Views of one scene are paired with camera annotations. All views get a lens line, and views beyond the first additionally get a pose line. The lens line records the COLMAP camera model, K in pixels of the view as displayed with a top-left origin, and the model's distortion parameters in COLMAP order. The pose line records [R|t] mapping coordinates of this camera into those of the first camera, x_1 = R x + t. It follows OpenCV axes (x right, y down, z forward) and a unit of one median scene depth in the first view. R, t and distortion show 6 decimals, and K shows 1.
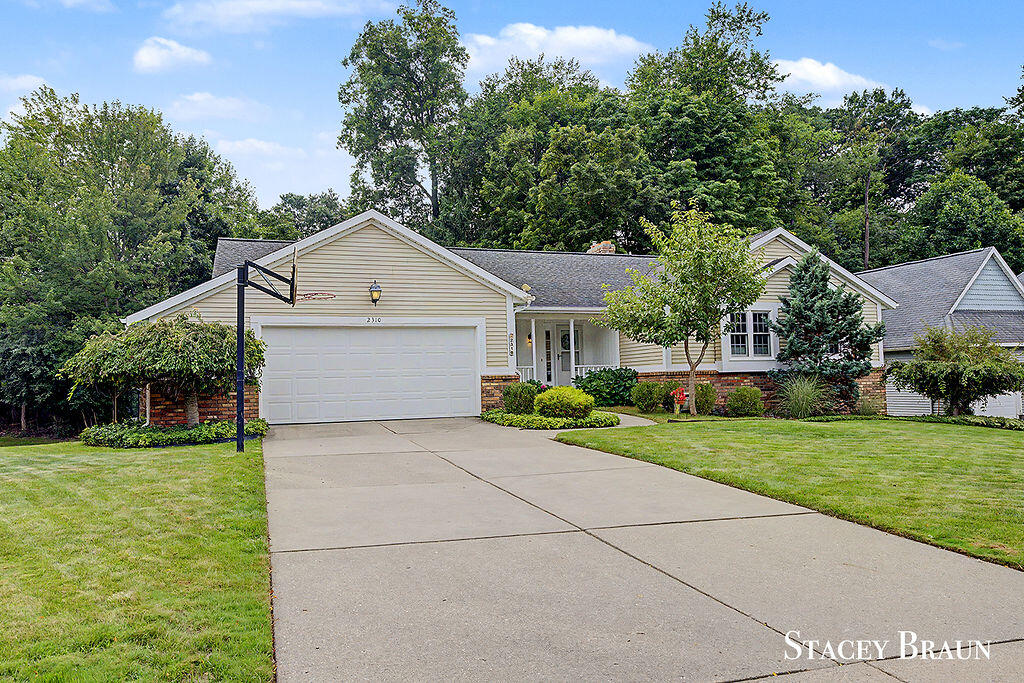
lens RADIAL K [[707.3, 0, 511.8], [0, 707.3, 343.3], [0, 0, 1]] dist [-0.009791, -0.000428]
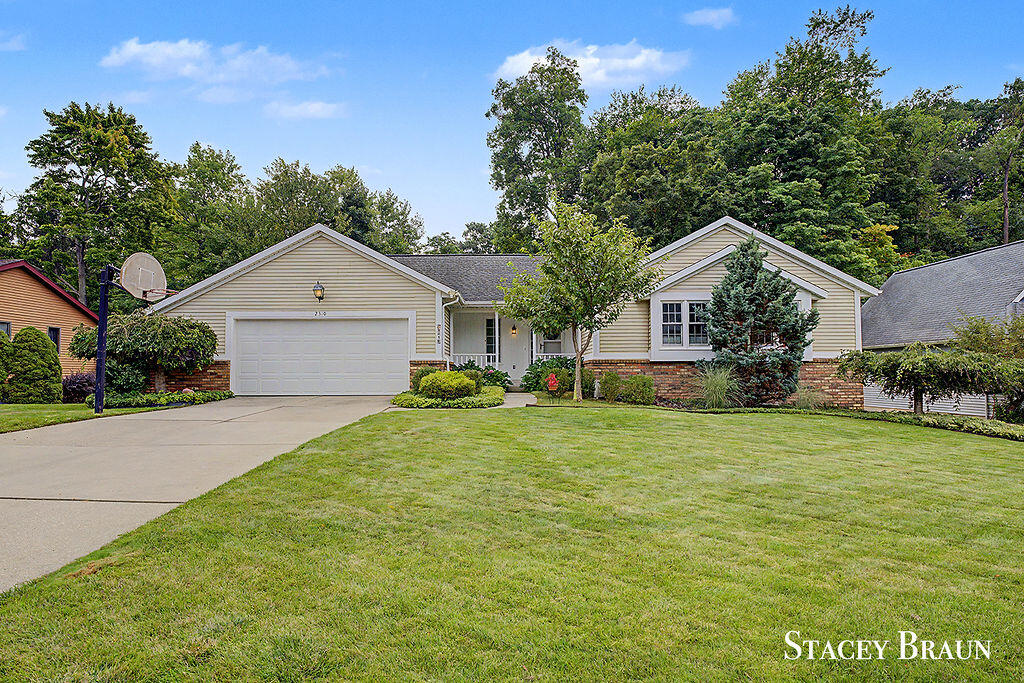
lens RADIAL K [[564.2, 0, 512.0], [0, 564.2, 340.9], [0, 0, 1]] dist [-0.000932, -0.000604]
pose [[0.942522, 0.002565, -0.334135, 0.170403], [-0.001357, 0.999992, 0.003849, 0.003929], [0.334142, -0.003174, 0.942517, 0.071274]]
